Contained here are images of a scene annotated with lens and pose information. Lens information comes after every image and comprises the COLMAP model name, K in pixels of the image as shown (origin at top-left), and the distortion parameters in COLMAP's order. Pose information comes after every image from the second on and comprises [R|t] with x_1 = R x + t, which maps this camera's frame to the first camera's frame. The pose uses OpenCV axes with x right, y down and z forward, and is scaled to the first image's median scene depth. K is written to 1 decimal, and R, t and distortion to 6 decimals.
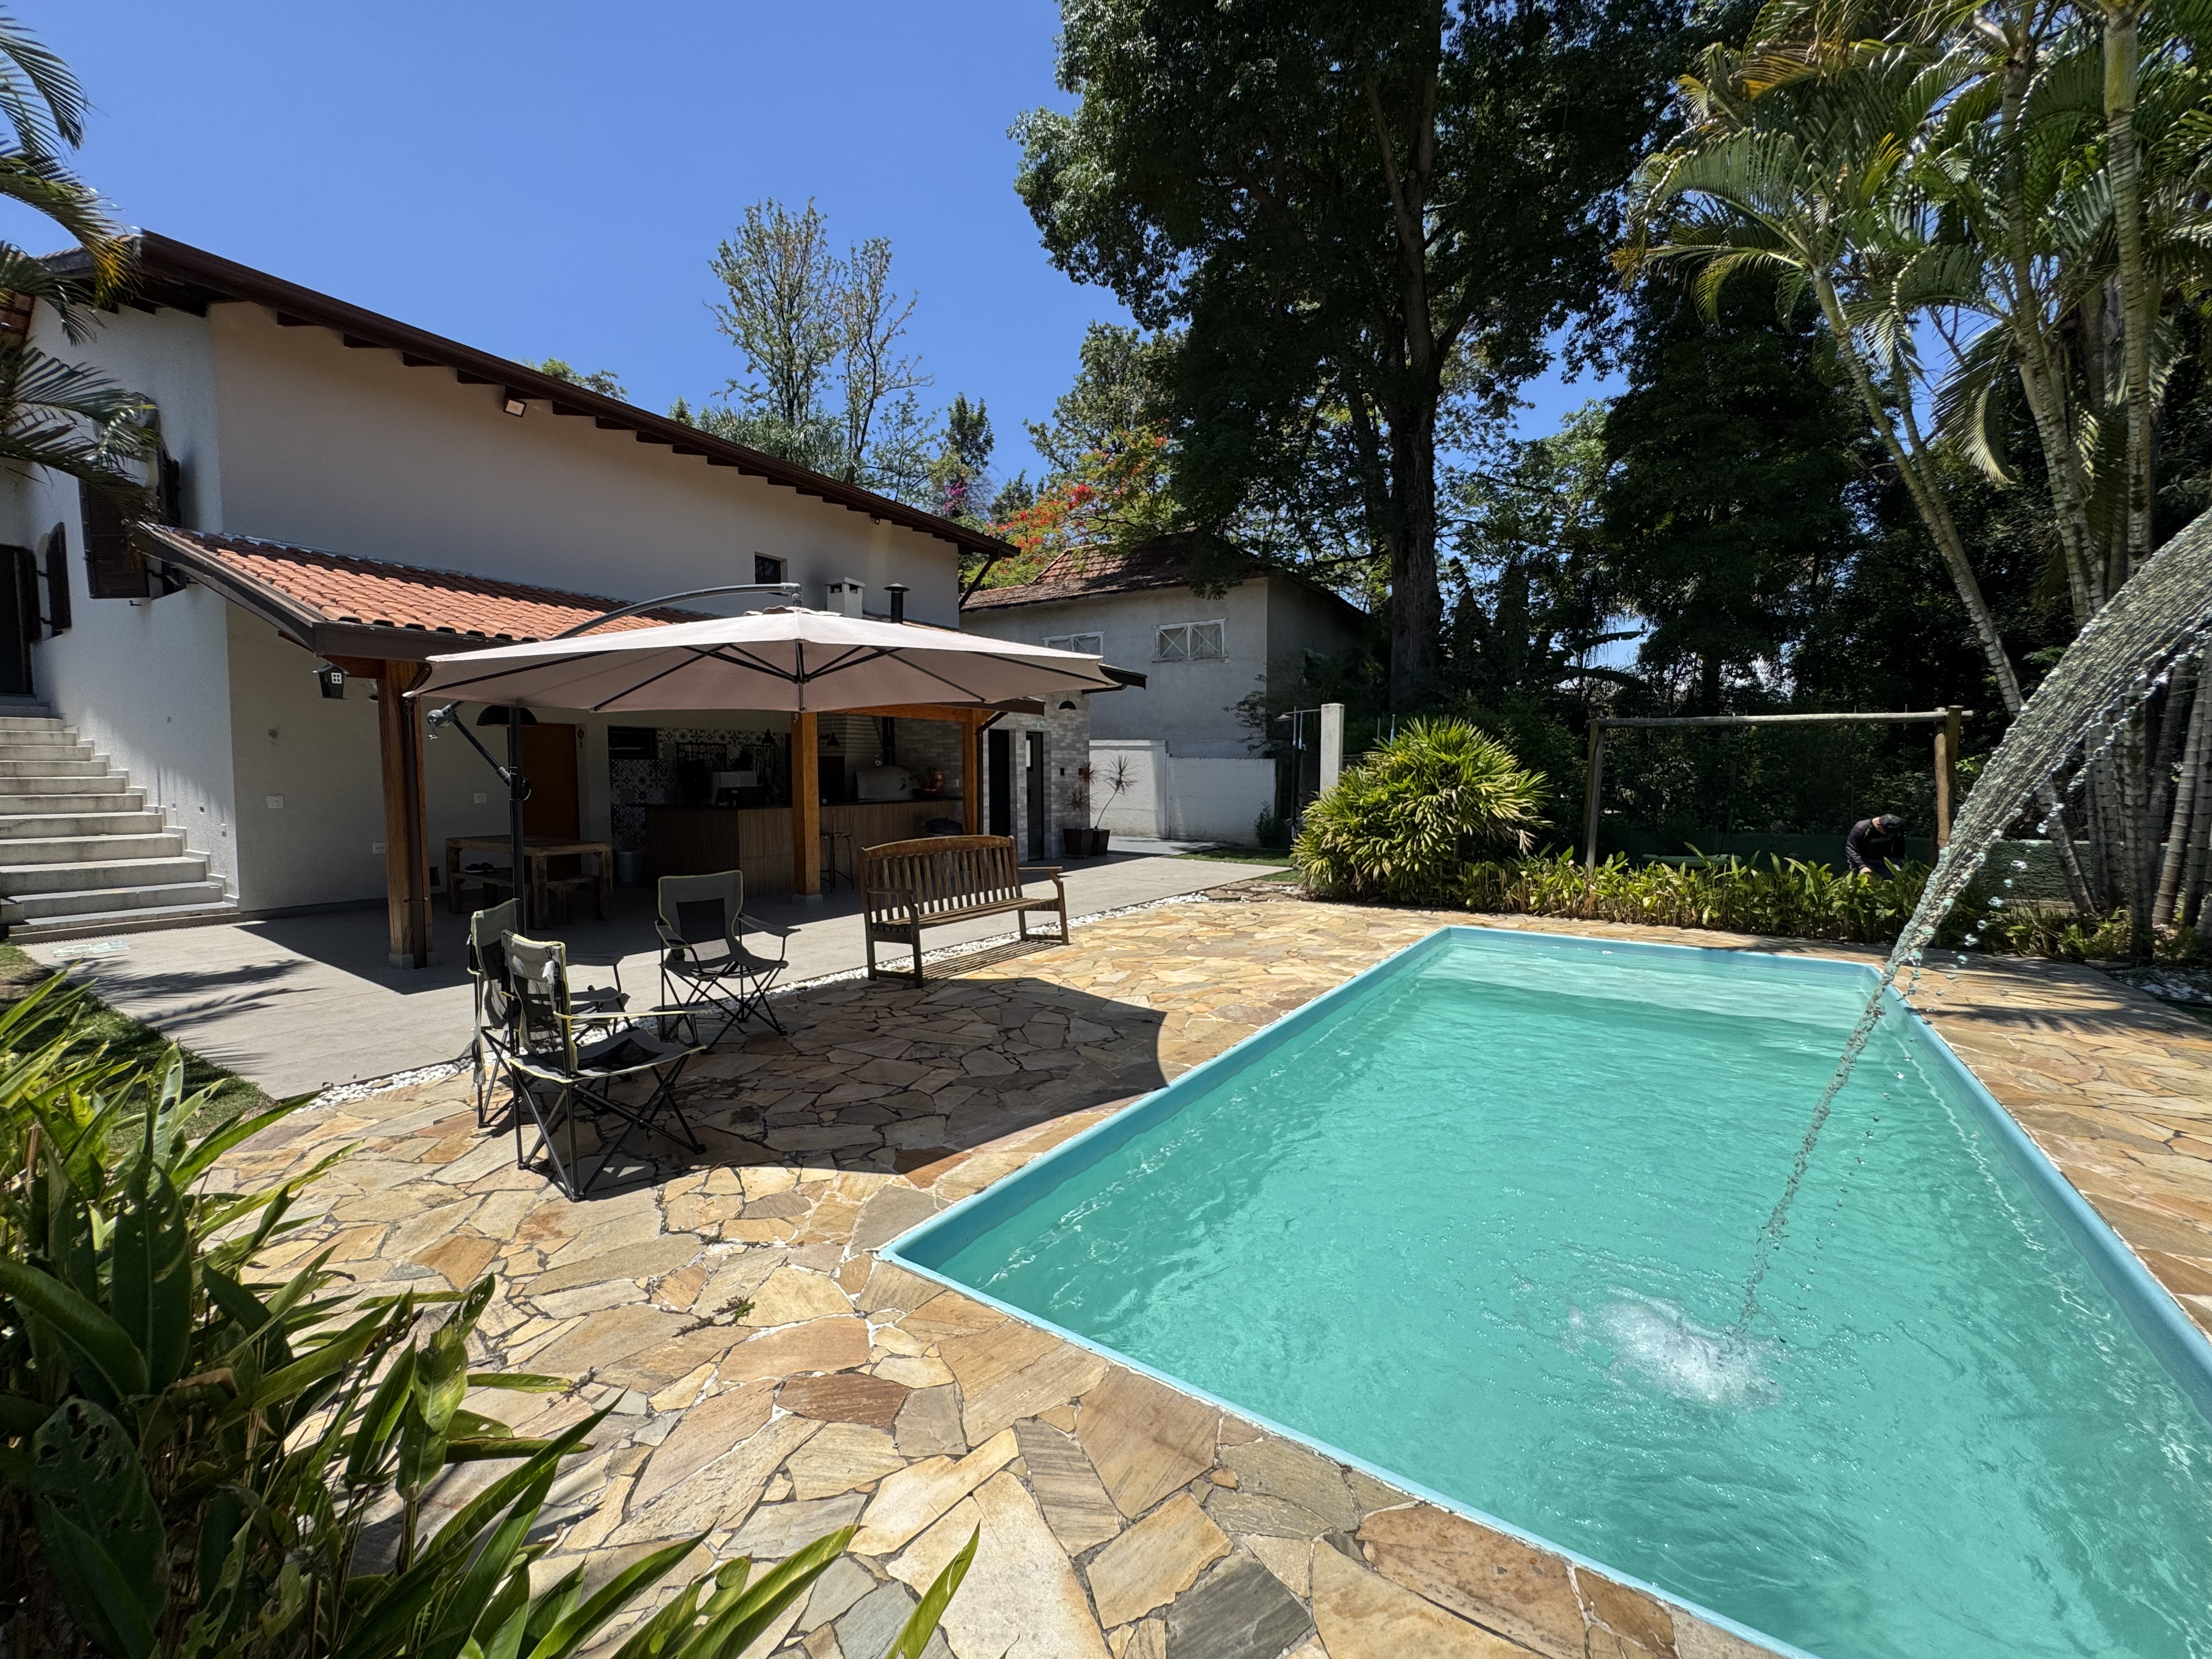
lens RADIAL K [[890.8, 0, 1101.3], [0, 890.8, 822.8], [0, 0, 1]] dist [-0.002009, -0.000047]
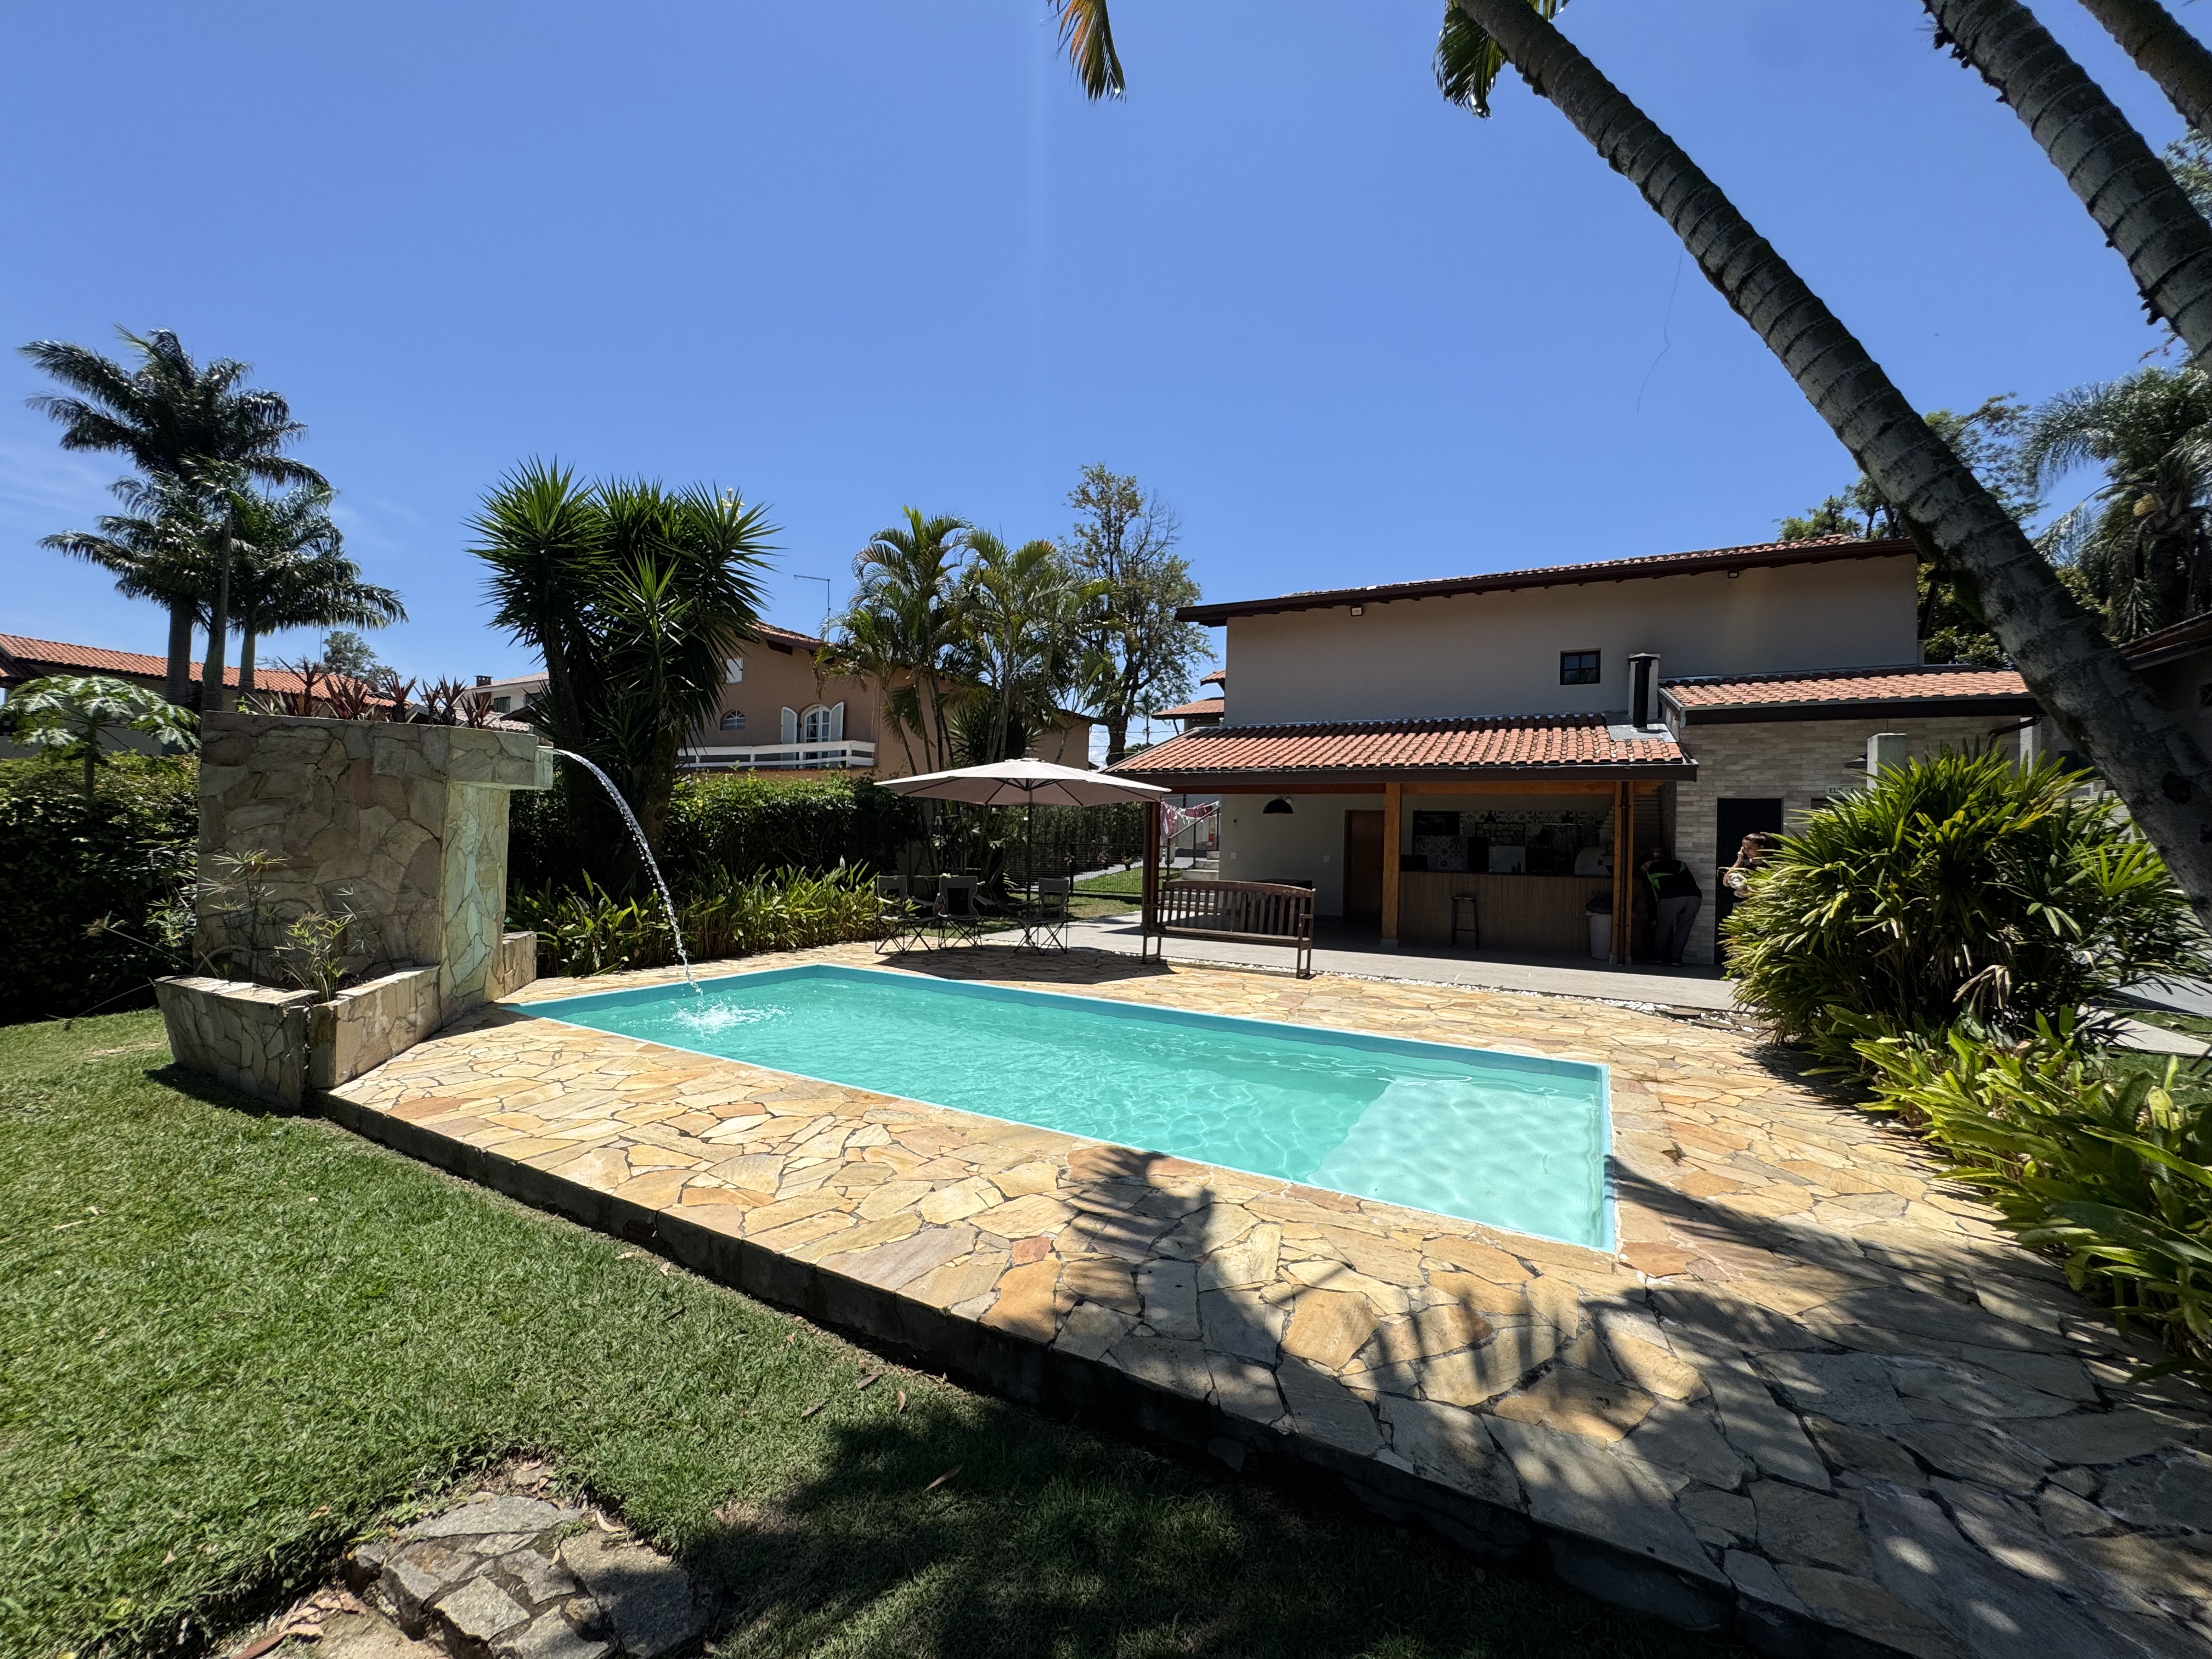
lens RADIAL K [[882.7, 0, 1106.0], [0, 882.7, 829.5], [0, 0, 1]] dist [-0.005948, -0.000168]
pose [[0.090753, -0.012348, -0.995797, 0.713685], [-0.083064, 0.996345, -0.019925, -0.012483], [0.992403, 0.084523, 0.089396, 0.382254]]
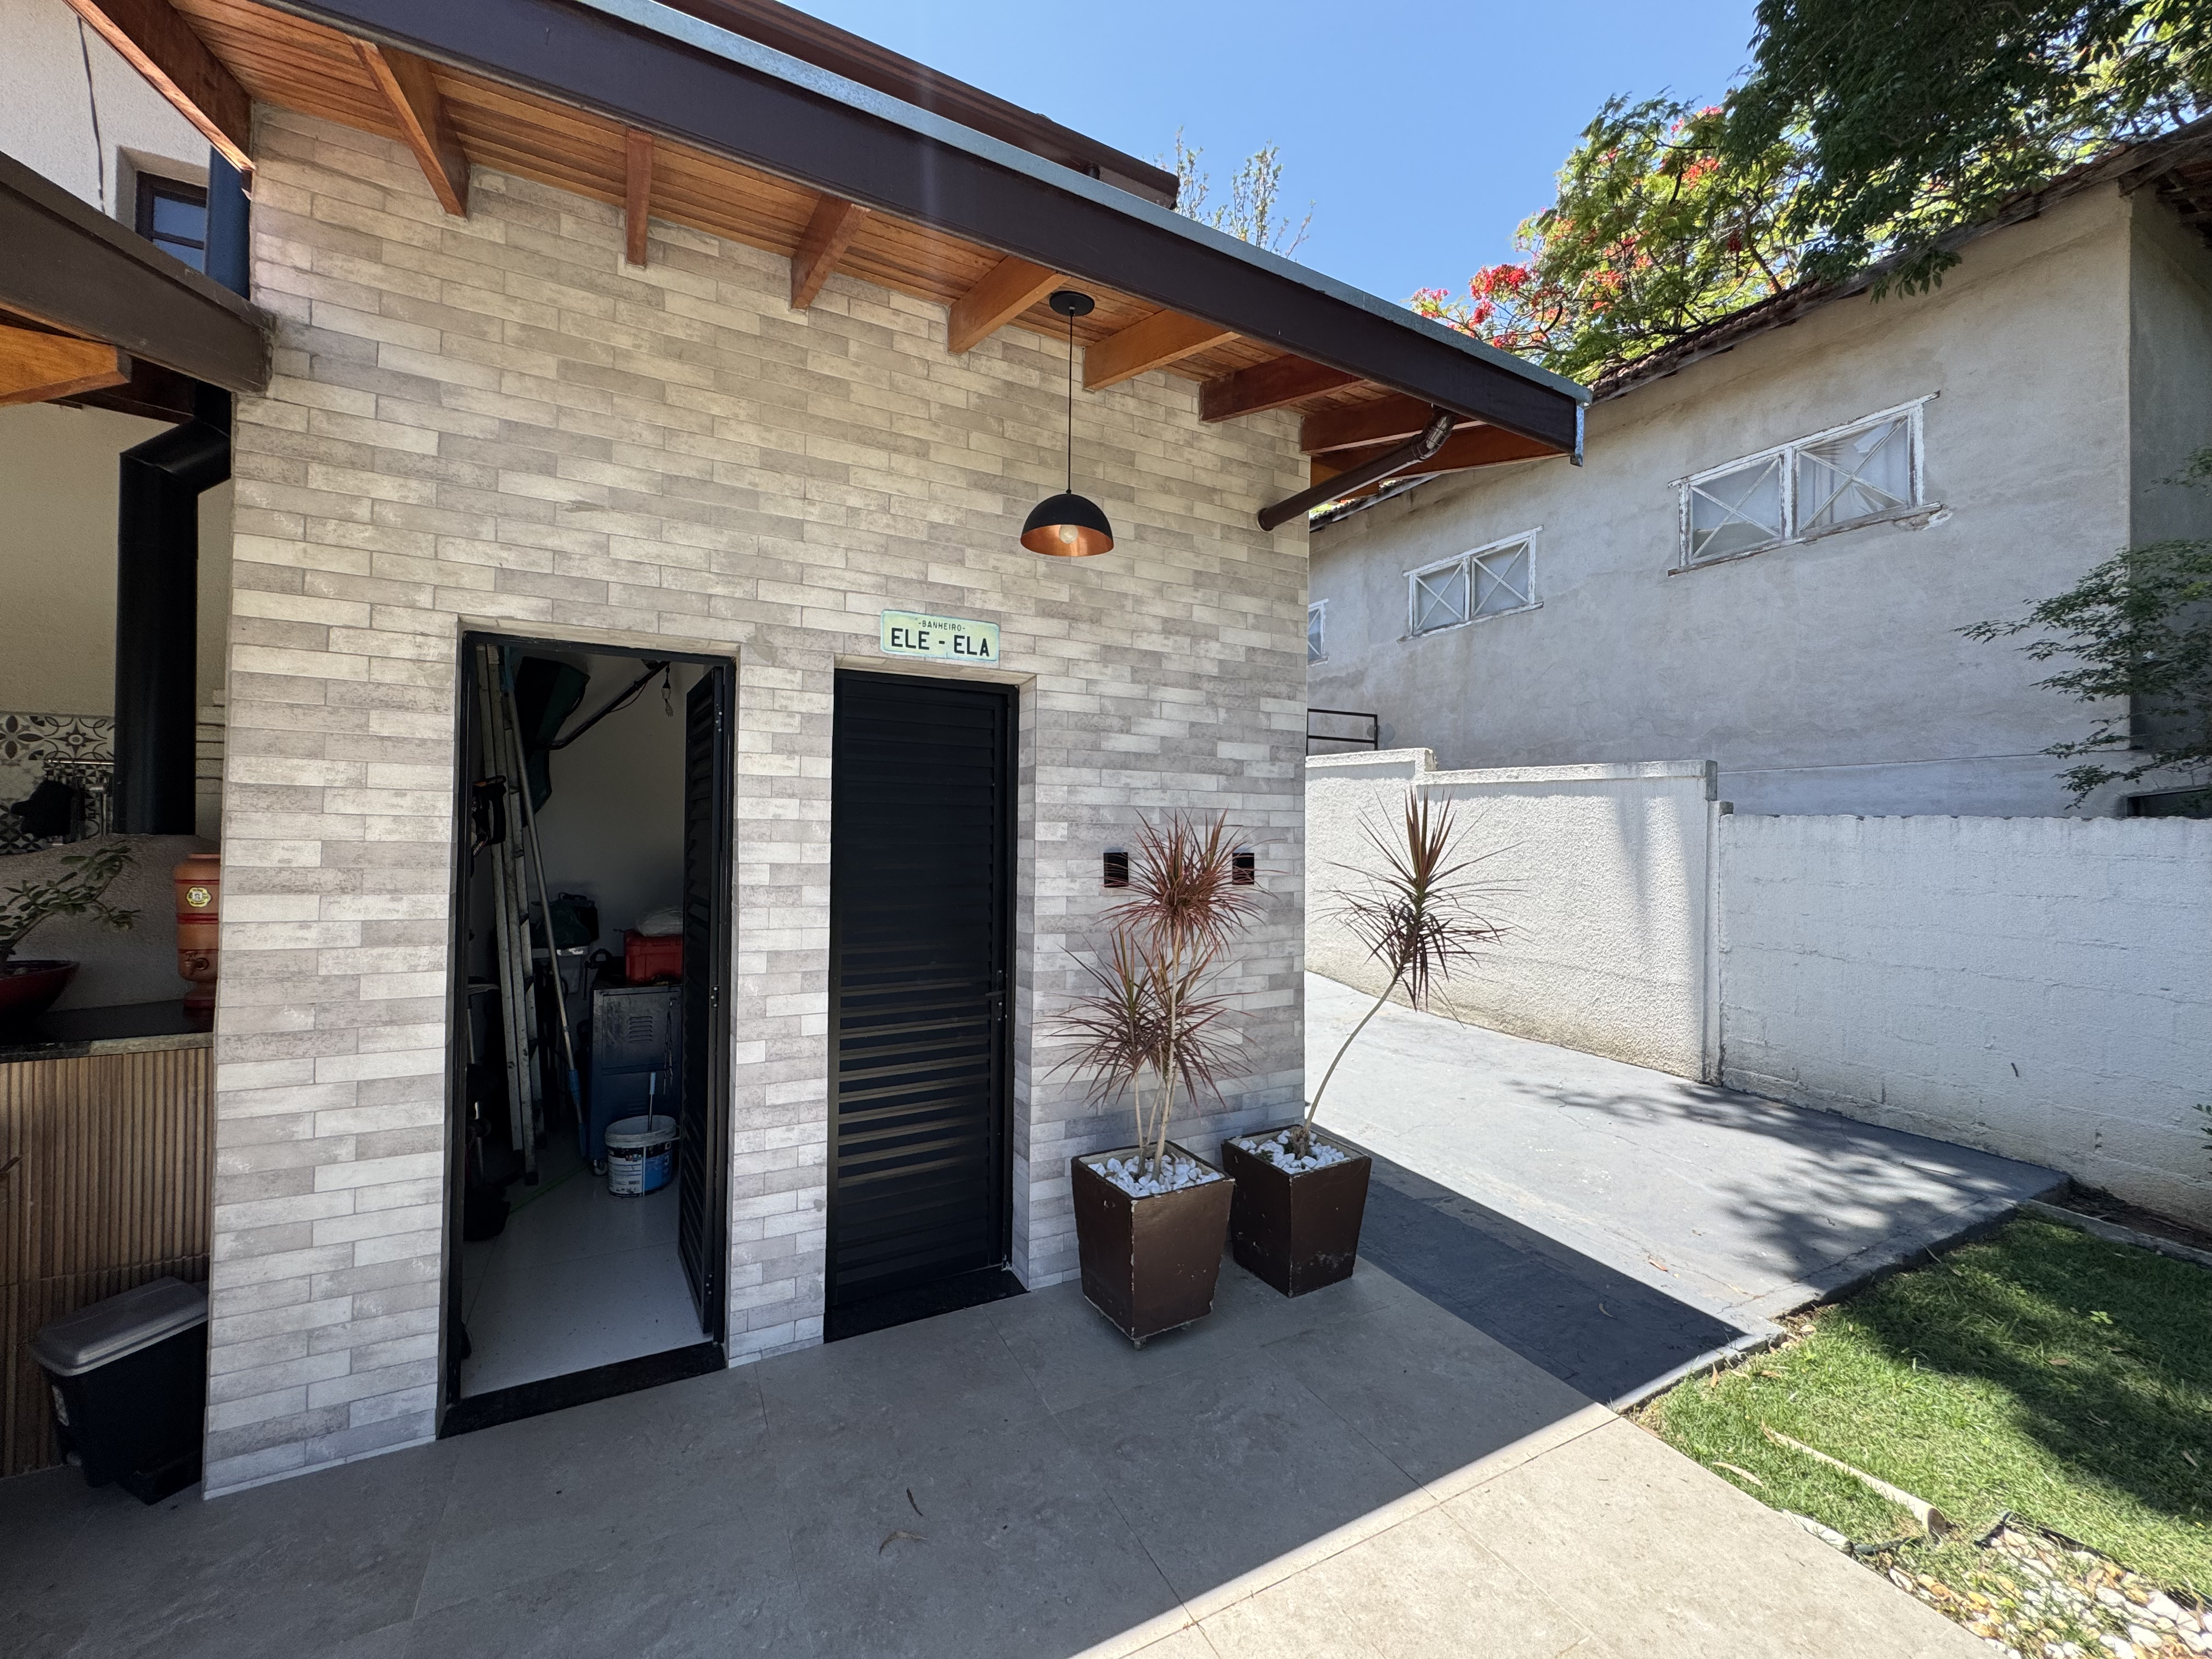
lens RADIAL K [[885.4, 0, 1102.9], [0, 885.4, 826.3], [0, 0, 1]] dist [-0.002500, -0.000019]
pose [[0.860973, 0.008303, -0.508583, 0.074294], [-0.043189, 0.997449, -0.056830, -0.068238], [0.506814, 0.070894, 0.859136, 1.003202]]
